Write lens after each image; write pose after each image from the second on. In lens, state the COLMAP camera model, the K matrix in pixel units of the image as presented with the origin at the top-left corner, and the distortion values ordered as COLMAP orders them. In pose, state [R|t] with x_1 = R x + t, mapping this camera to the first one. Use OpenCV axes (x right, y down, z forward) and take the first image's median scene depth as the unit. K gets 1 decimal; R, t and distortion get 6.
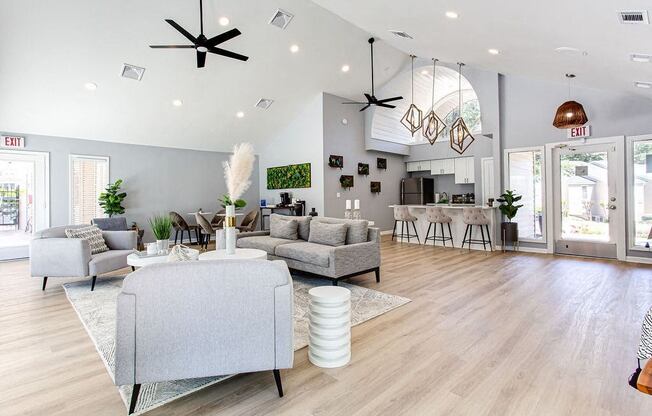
lens RADIAL K [[334.6, 0, 329.5], [0, 334.6, 201.9], [0, 0, 1]] dist [-0.055208, 0.065489]
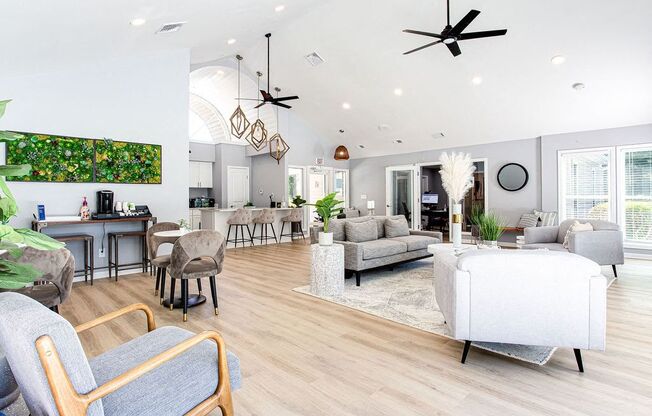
lens RADIAL K [[334.6, 0, 329.5], [0, 334.6, 201.9], [0, 0, 1]] dist [-0.055208, 0.065489]
pose [[0.013387, 0.000330, 0.999910, -0.730617], [0.022862, 0.999738, -0.000636, -0.002676], [-0.999649, 0.022868, 0.013376, 0.731996]]
